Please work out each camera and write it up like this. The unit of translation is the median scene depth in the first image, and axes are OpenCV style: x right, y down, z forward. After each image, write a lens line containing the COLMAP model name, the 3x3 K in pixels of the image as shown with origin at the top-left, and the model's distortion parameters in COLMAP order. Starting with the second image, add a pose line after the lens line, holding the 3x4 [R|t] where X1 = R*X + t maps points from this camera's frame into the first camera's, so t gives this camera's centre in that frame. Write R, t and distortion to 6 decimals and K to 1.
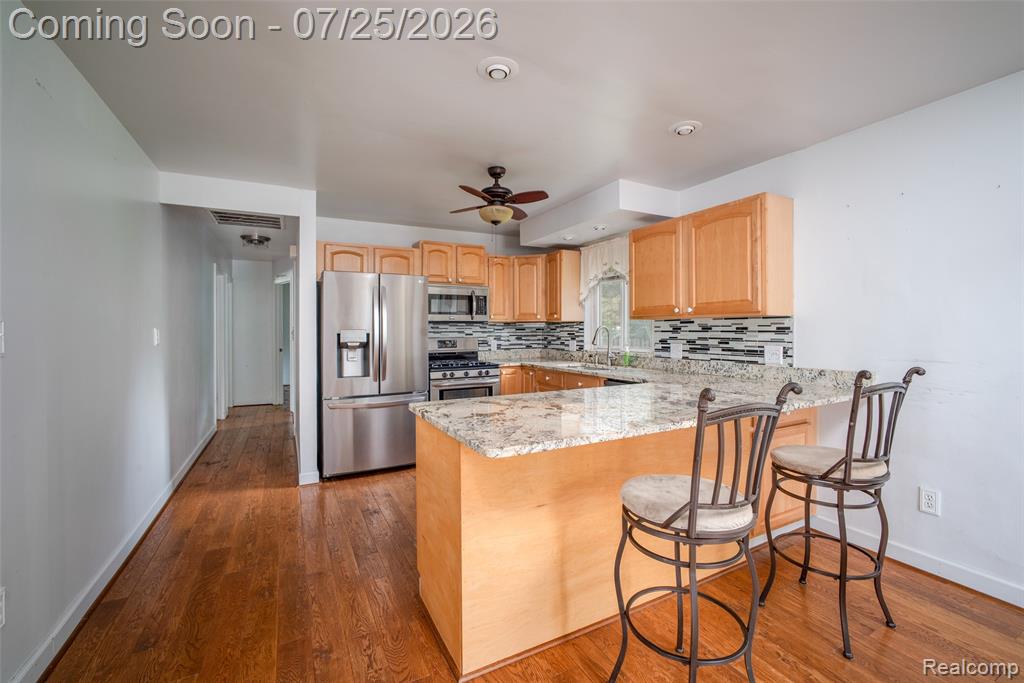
lens RADIAL K [[438.2, 0, 509.6], [0, 438.2, 335.7], [0, 0, 1]] dist [-0.023096, 0.005562]
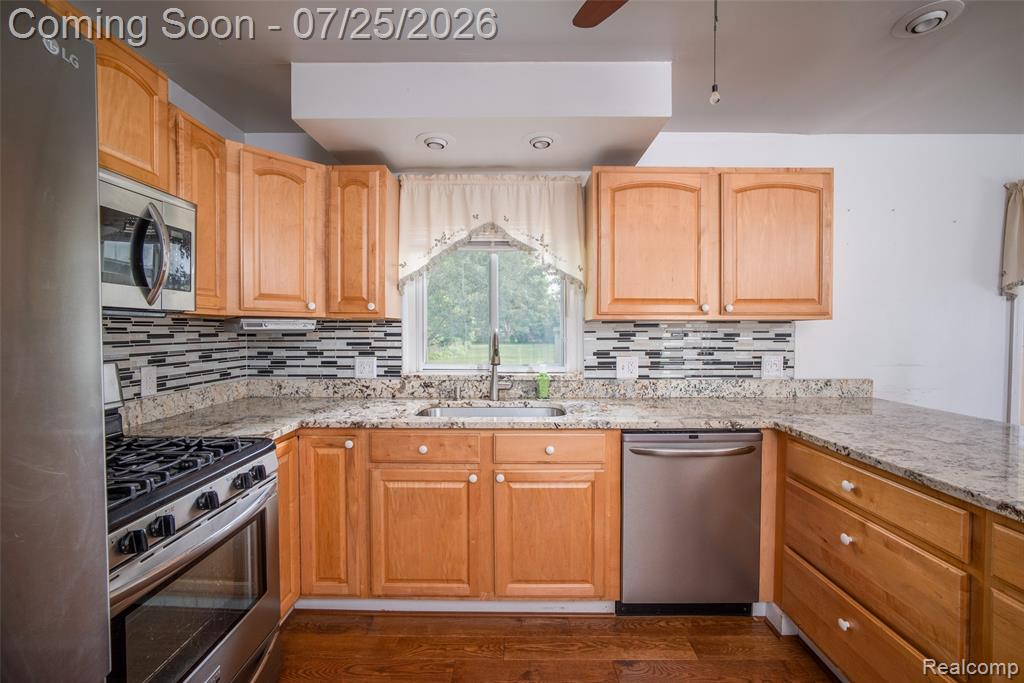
lens RADIAL K [[438.2, 0, 513.4], [0, 438.2, 340.0], [0, 0, 1]] dist [-0.023096, 0.005562]
pose [[0.458319, -0.014672, 0.888667, -0.307032], [0.009115, 0.999889, 0.011807, -0.017955], [-0.888741, 0.002689, 0.458402, 0.863173]]
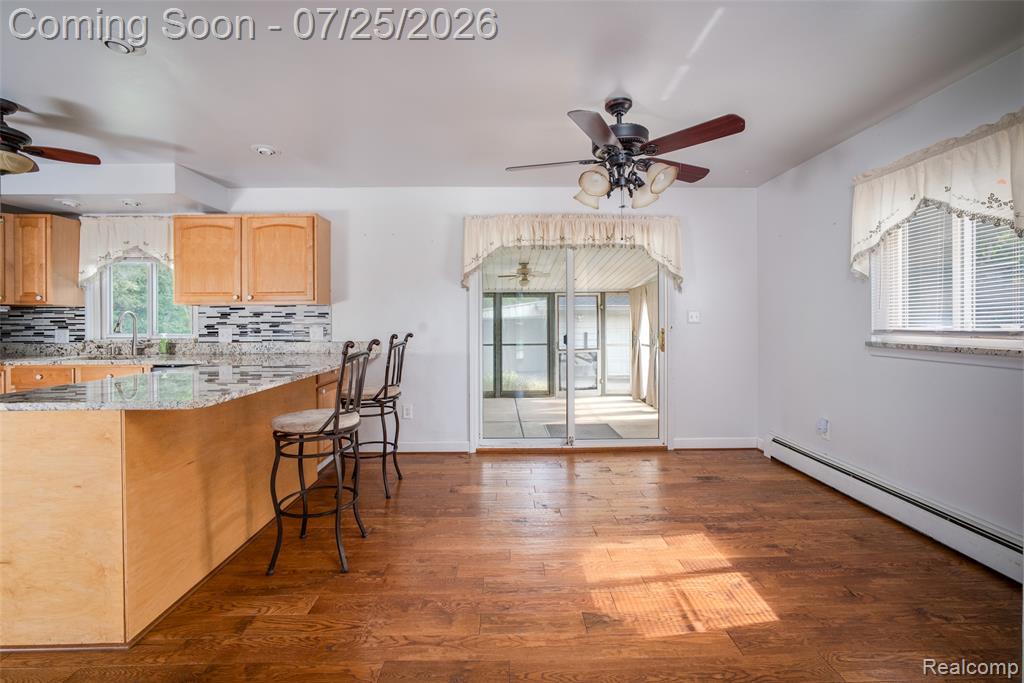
lens RADIAL K [[438.2, 0, 518.2], [0, 438.2, 324.7], [0, 0, 1]] dist [-0.023096, 0.005562]
pose [[0.434303, -0.004546, 0.900755, -0.278636], [0.016182, 0.999865, -0.002756, 0.023934], [-0.900622, 0.015773, 0.434318, -0.125699]]
